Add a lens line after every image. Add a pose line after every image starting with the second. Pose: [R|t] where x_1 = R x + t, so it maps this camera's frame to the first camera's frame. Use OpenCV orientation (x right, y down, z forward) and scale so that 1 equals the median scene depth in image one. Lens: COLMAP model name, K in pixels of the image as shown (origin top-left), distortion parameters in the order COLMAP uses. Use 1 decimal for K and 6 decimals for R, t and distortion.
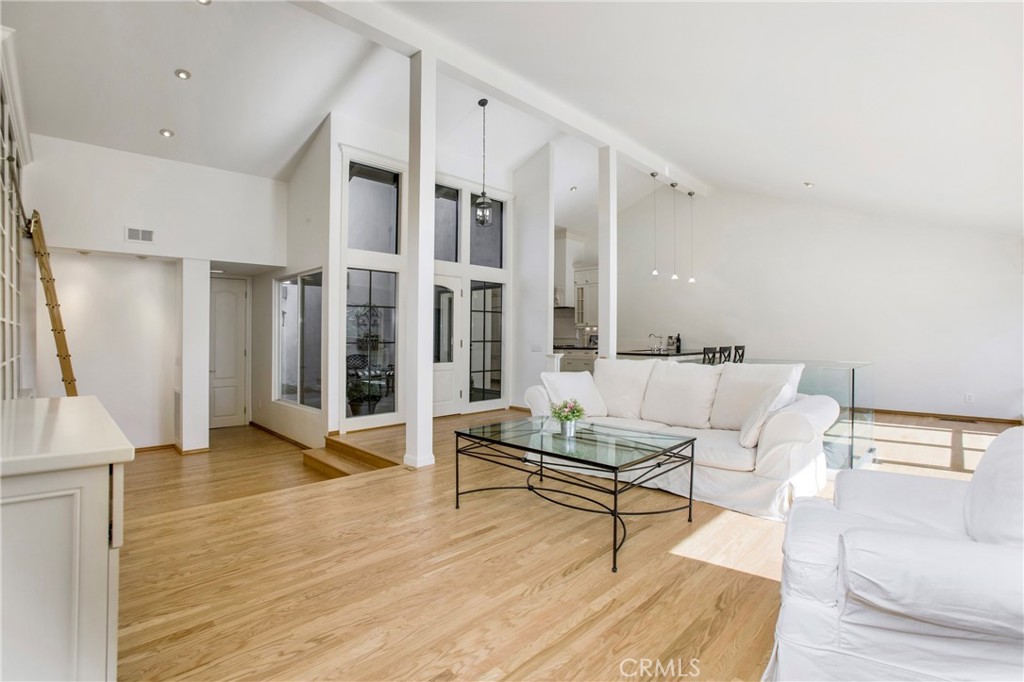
lens RADIAL K [[466.8, 0, 505.7], [0, 466.8, 340.2], [0, 0, 1]] dist [-0.057515, 0.025995]
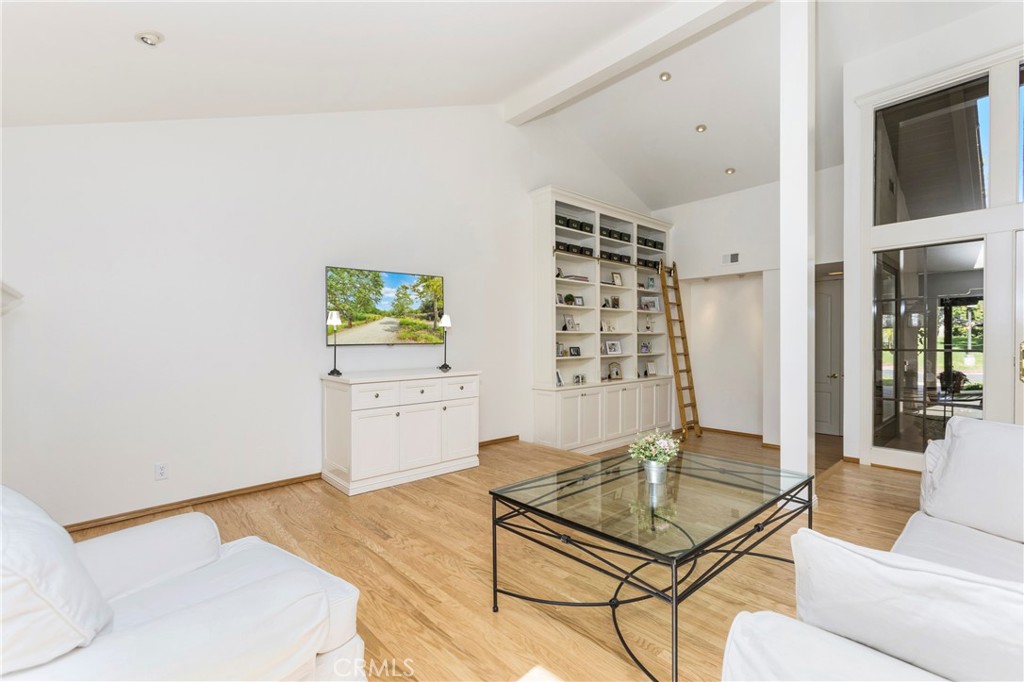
lens RADIAL K [[466.8, 0, 505.7], [0, 466.8, 340.2], [0, 0, 1]] dist [-0.057515, 0.025995]
pose [[-0.056474, -0.007556, -0.998375, 1.165216], [-0.008034, 0.999942, -0.007114, 0.008051], [0.998372, 0.007619, -0.056531, 1.139950]]
